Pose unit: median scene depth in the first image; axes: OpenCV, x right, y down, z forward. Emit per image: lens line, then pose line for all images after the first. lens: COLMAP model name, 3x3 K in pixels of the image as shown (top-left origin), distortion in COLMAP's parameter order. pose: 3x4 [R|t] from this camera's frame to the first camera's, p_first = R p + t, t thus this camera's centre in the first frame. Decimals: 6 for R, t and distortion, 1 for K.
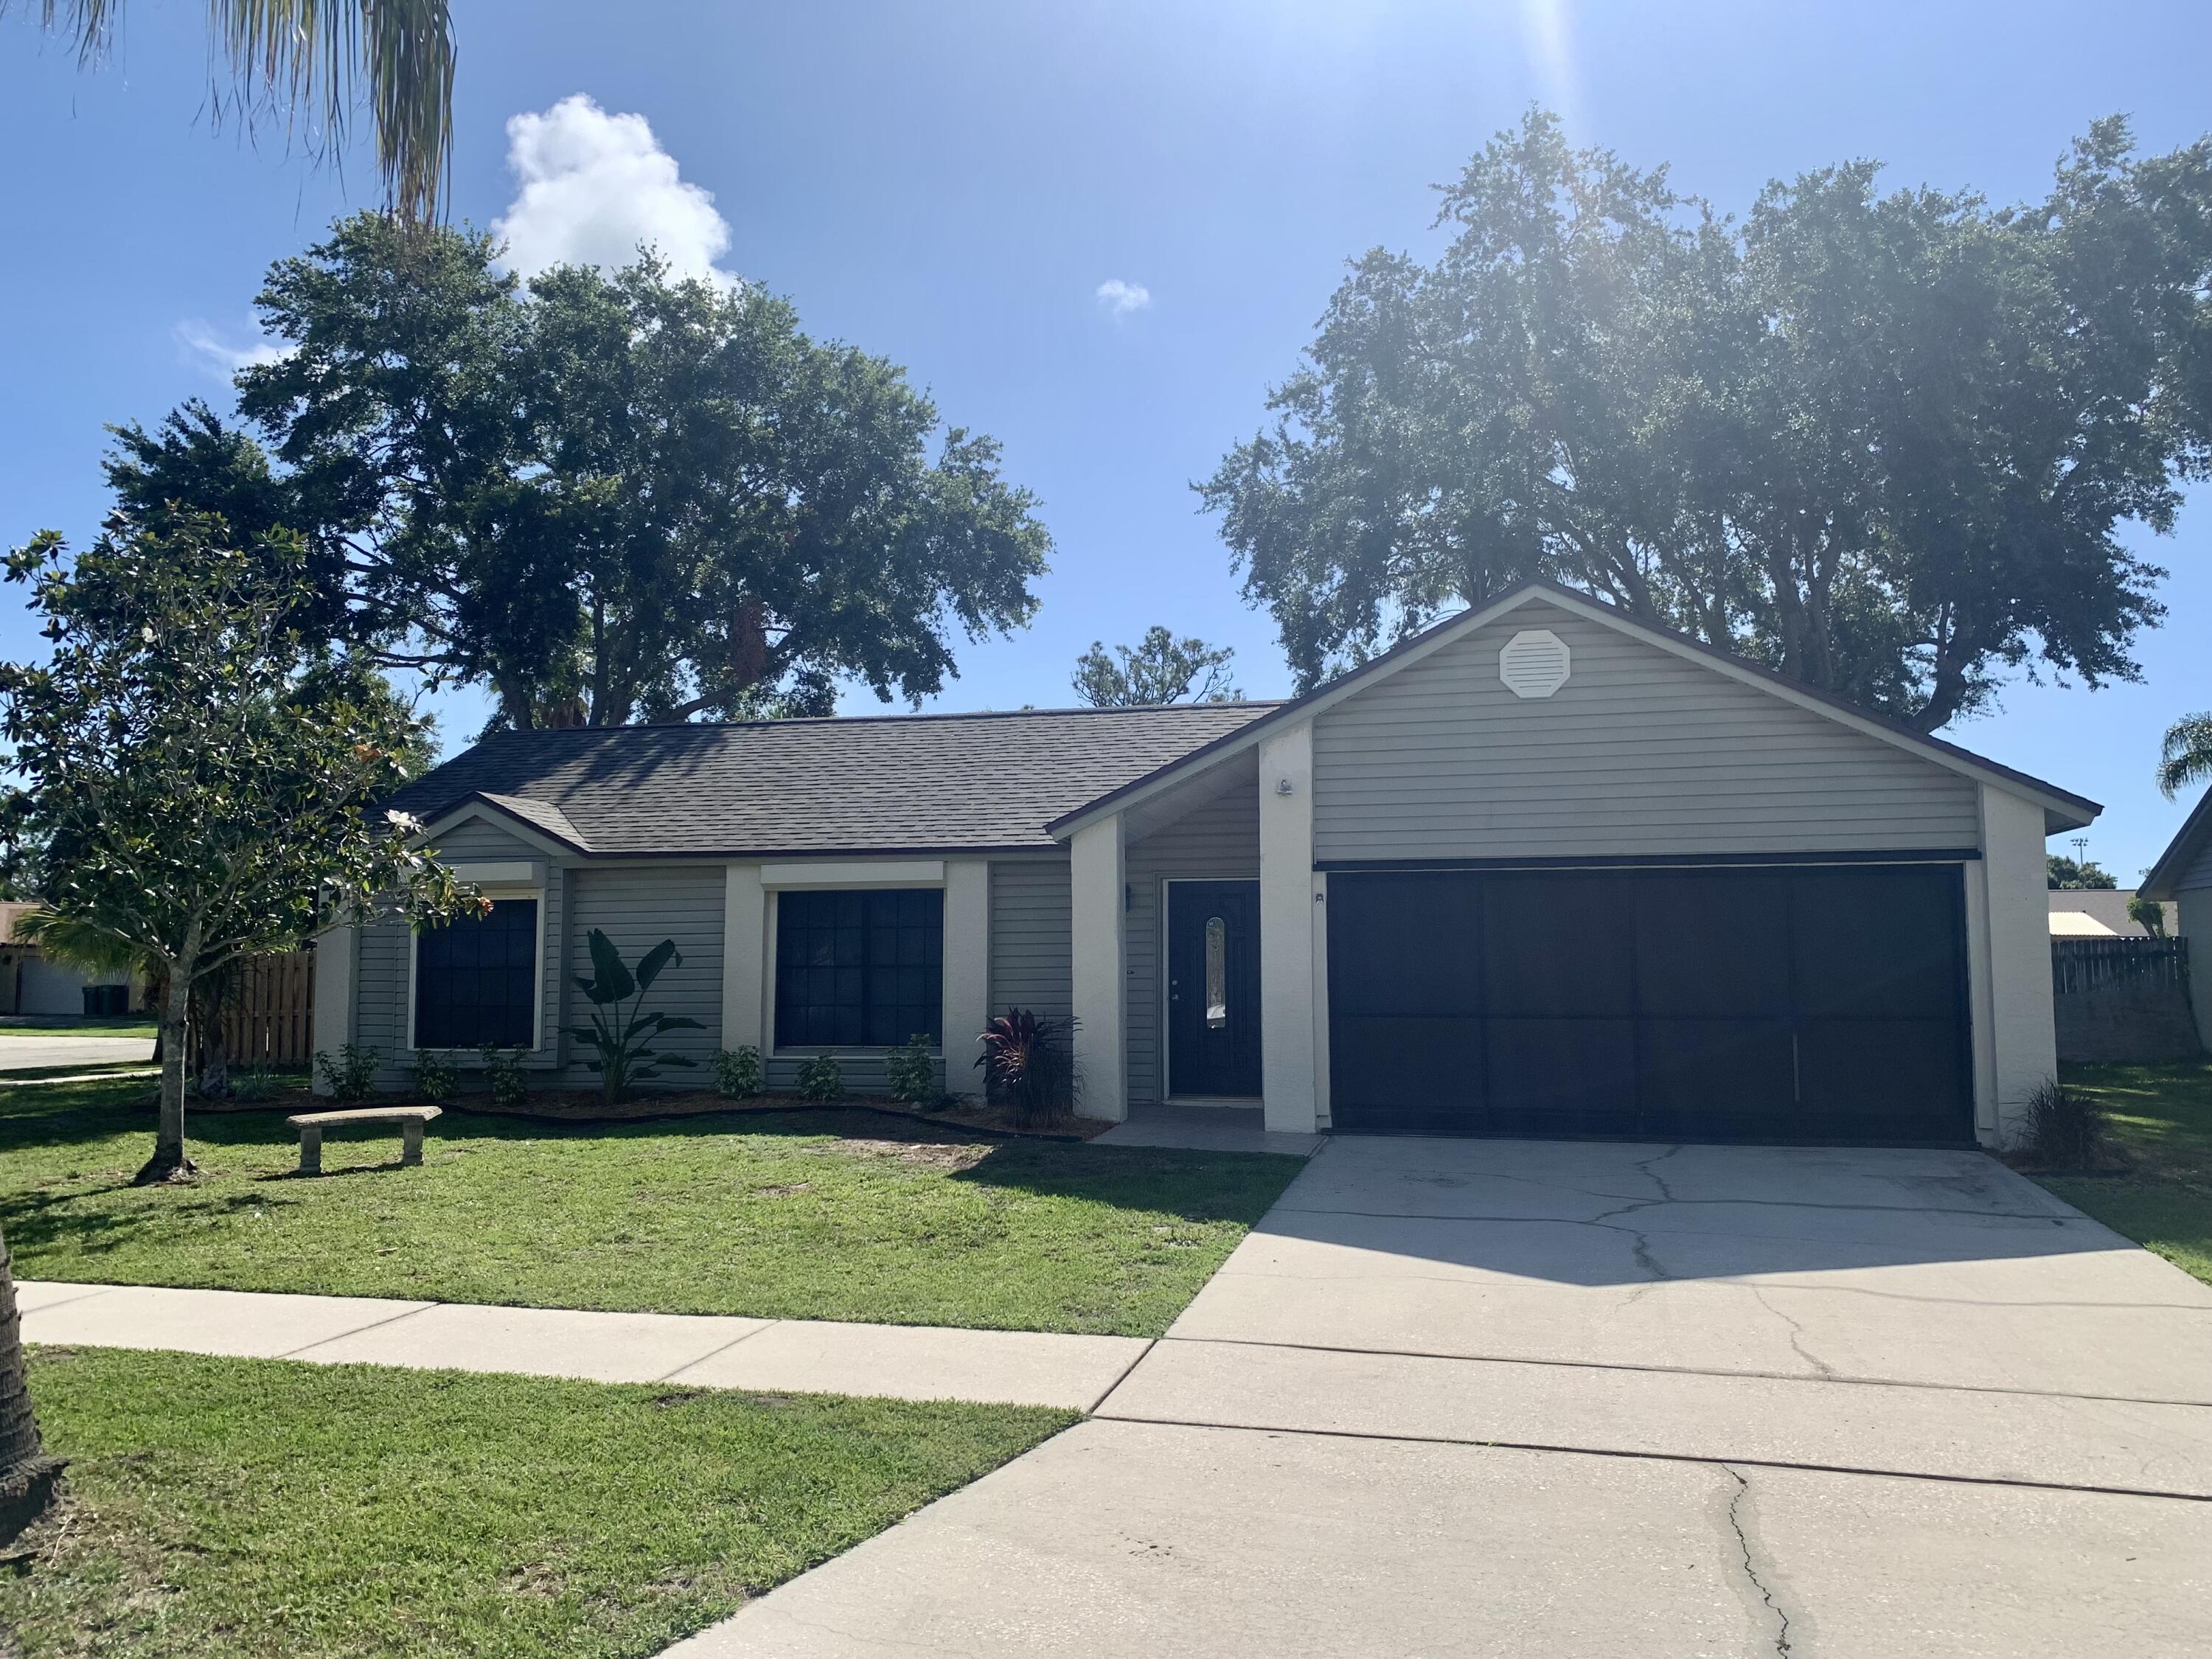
lens RADIAL K [[1681.8, 0, 1115.0], [0, 1681.8, 820.0], [0, 0, 1]] dist [0.095728, -0.169657]
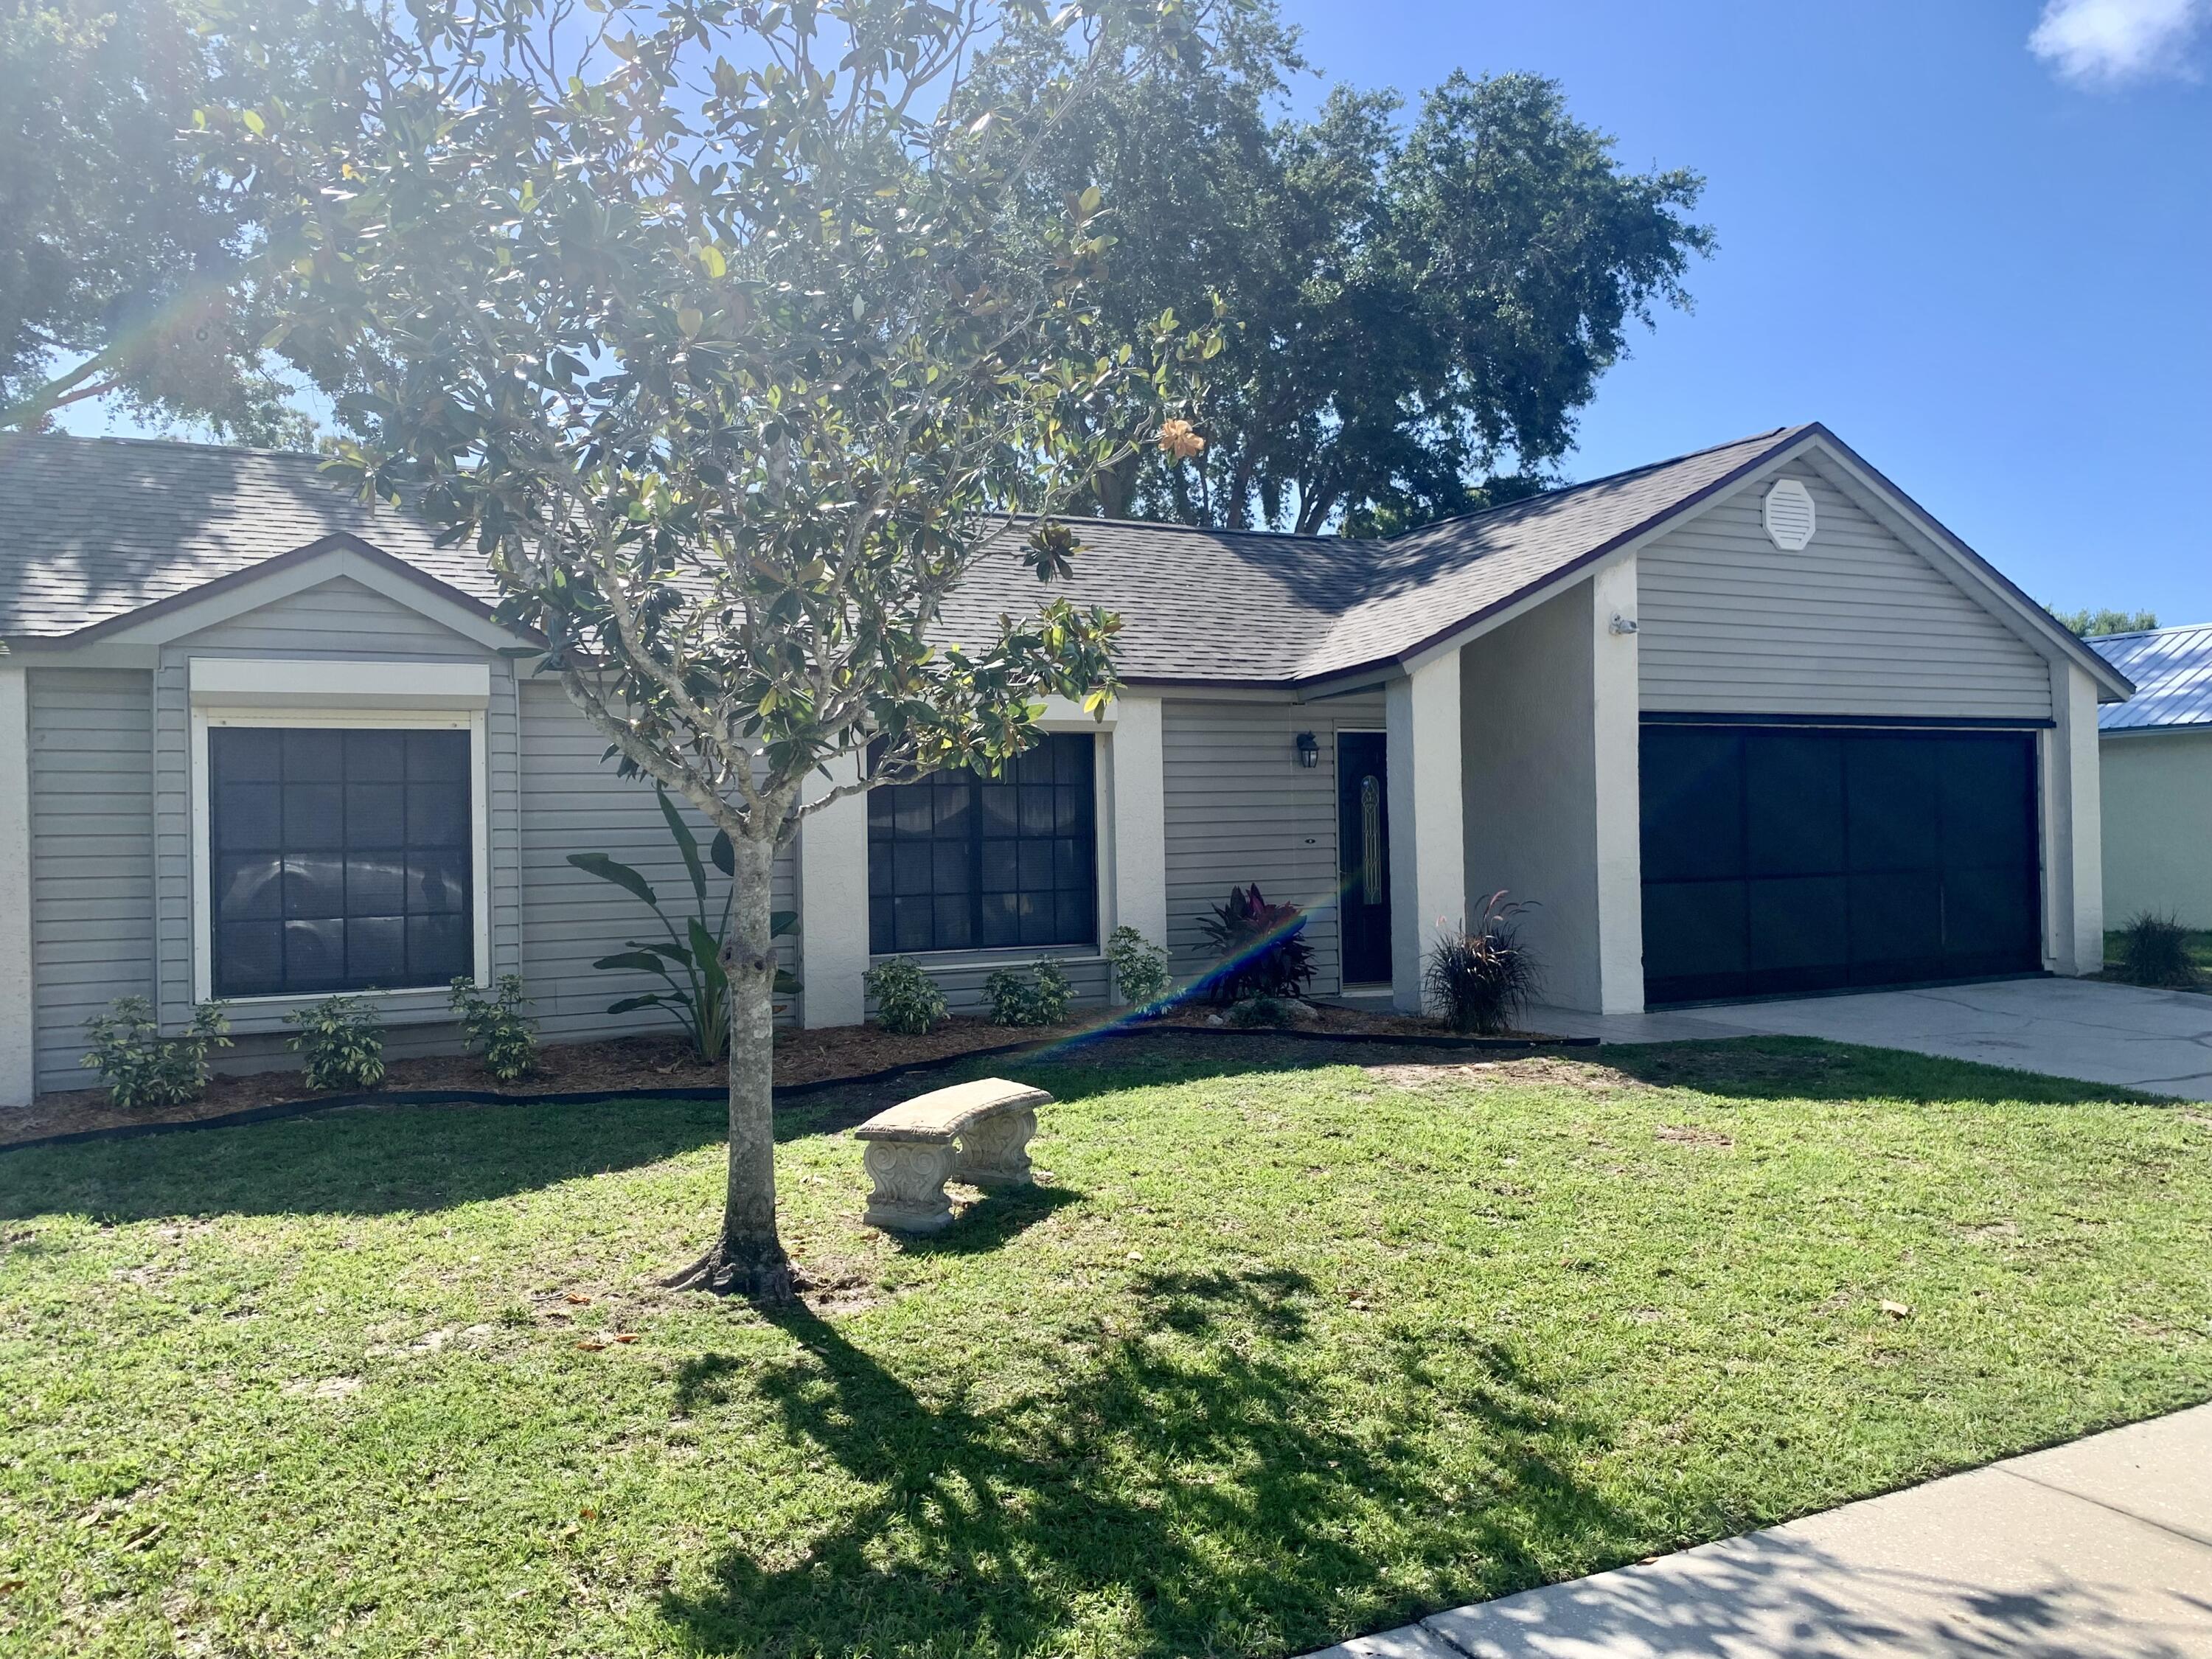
lens RADIAL K [[1681.8, 0, 1115.0], [0, 1681.8, 820.0], [0, 0, 1]] dist [0.095728, -0.169657]
pose [[0.749742, -0.004064, 0.661718, -0.570341], [-0.040692, 0.997806, 0.052234, 0.038960], [-0.660478, -0.066088, 0.747931, 0.423484]]
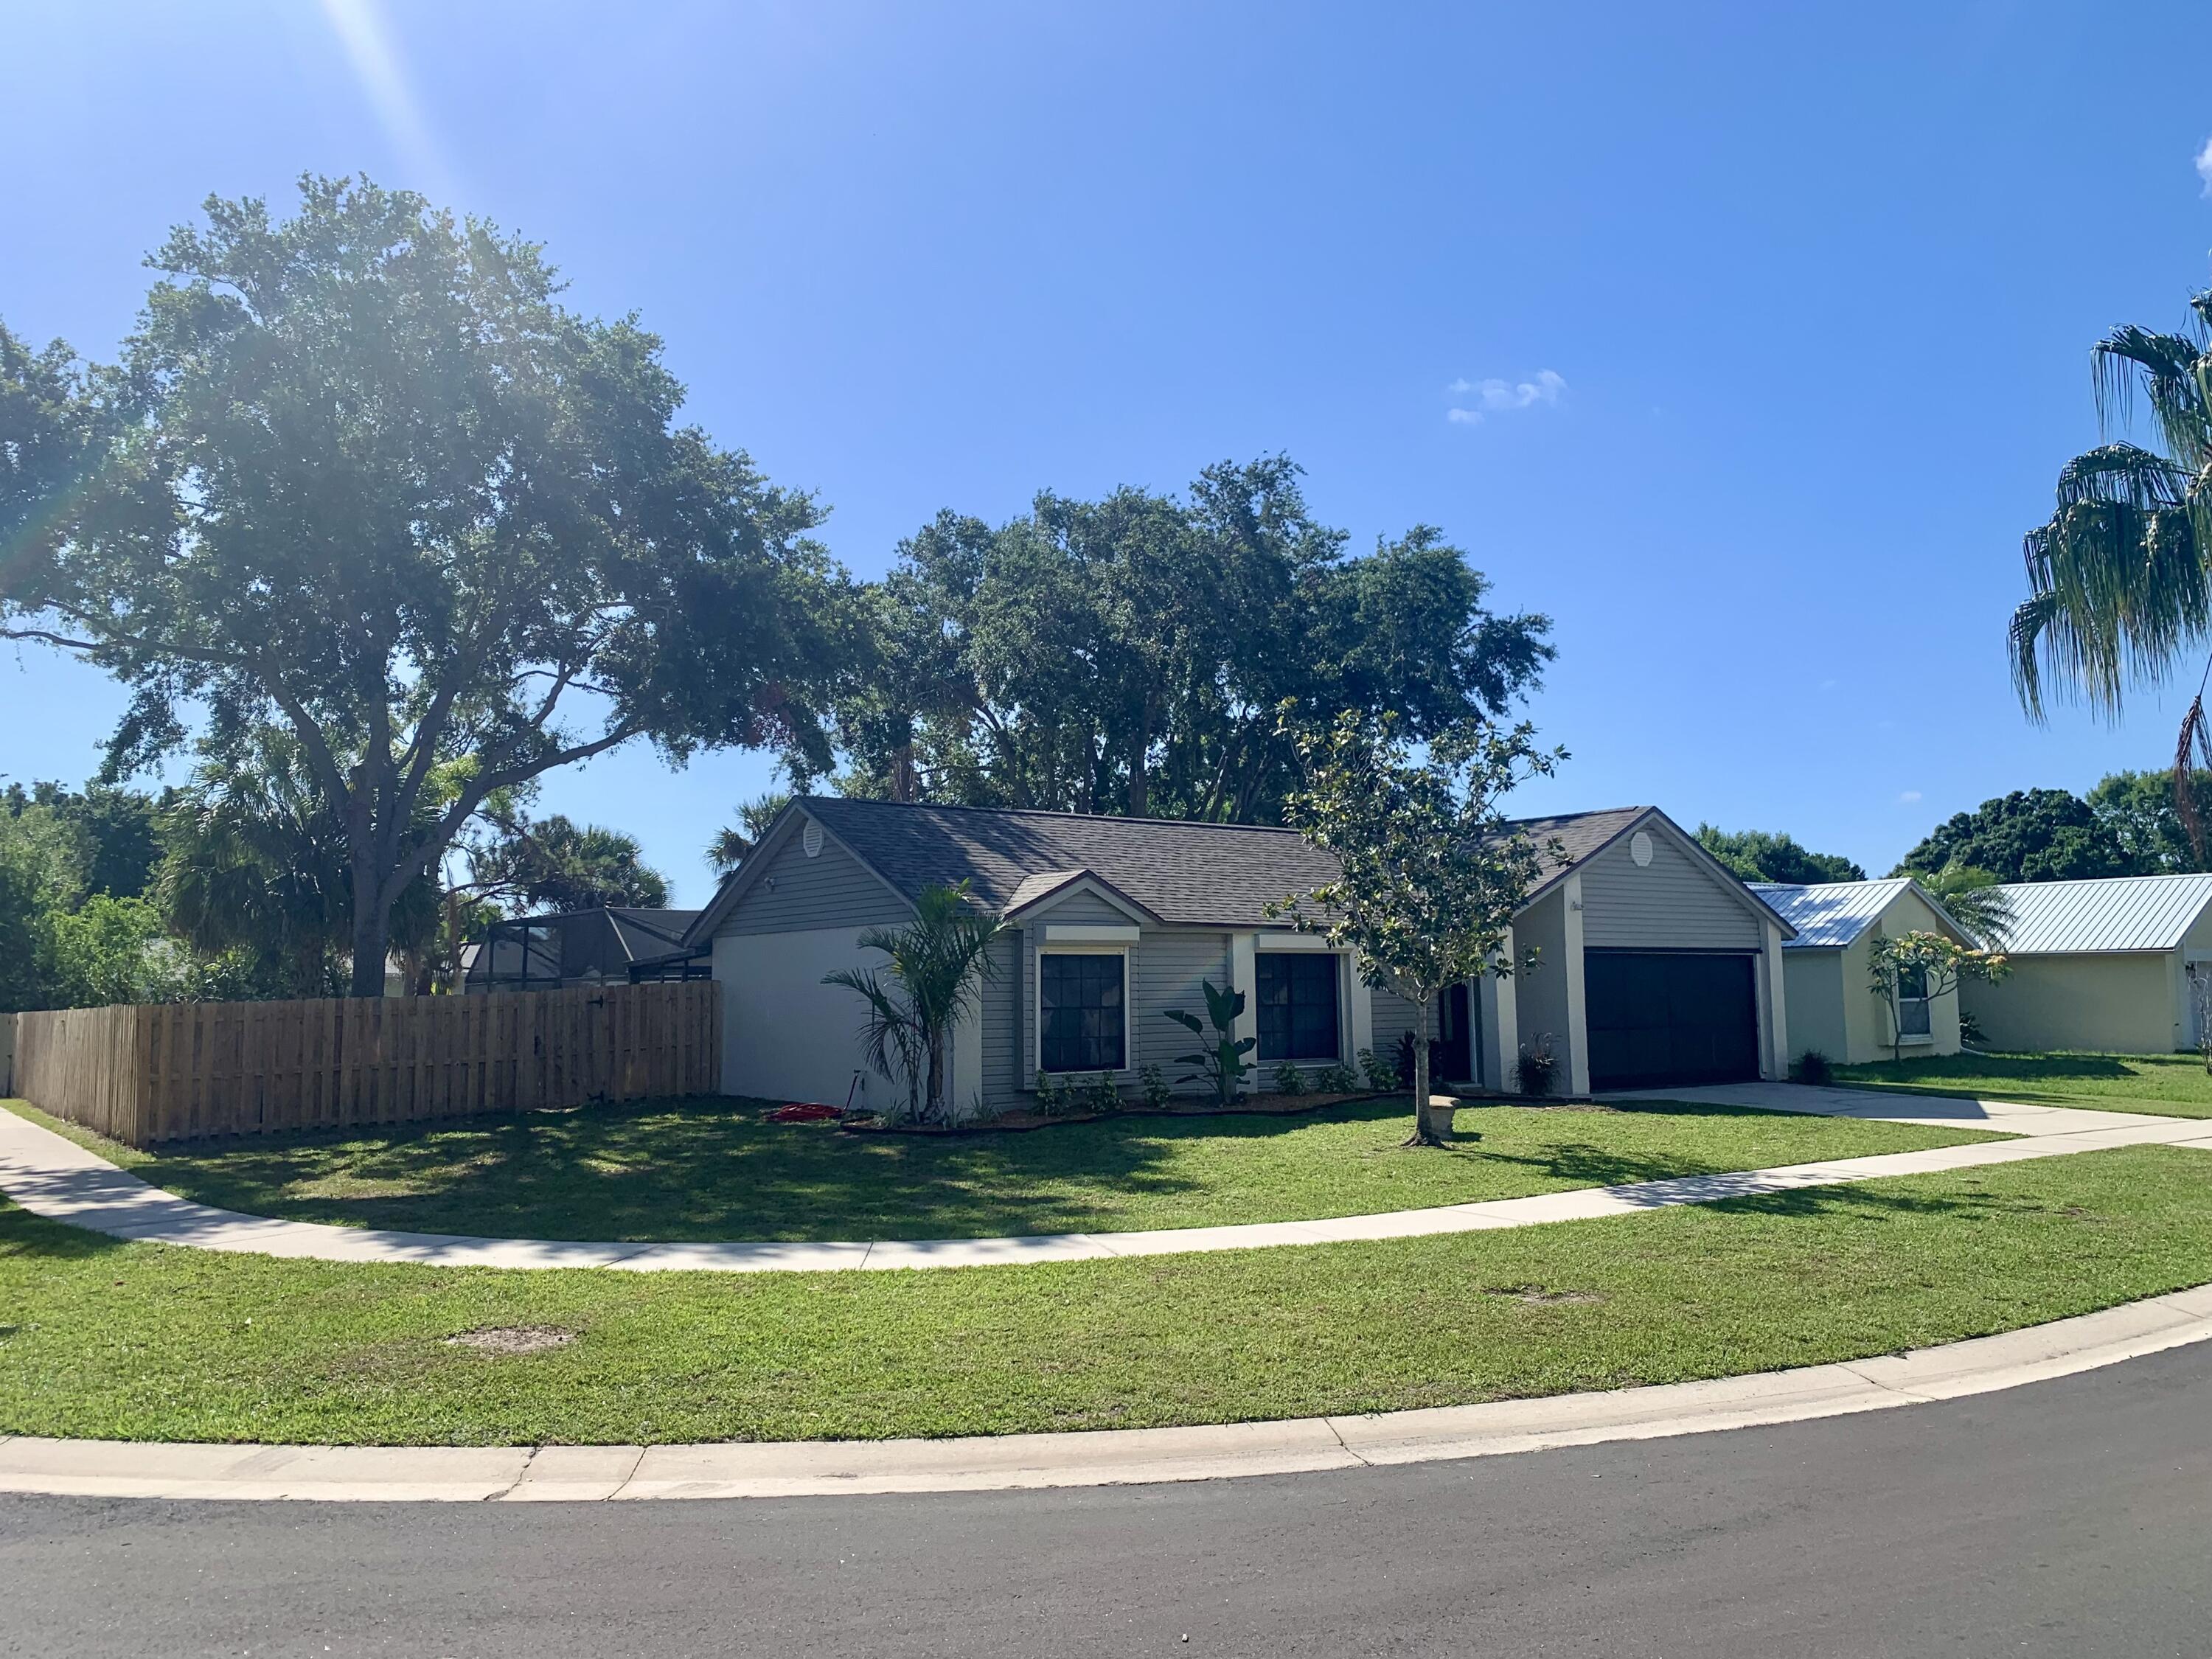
lens RADIAL K [[1681.8, 0, 1115.0], [0, 1681.8, 820.0], [0, 0, 1]] dist [0.095728, -0.169657]
pose [[0.628348, 0.077454, 0.774067, -1.389290], [-0.057757, 0.996930, -0.052870, 0.011922], [-0.775785, -0.011487, 0.630893, 0.184999]]
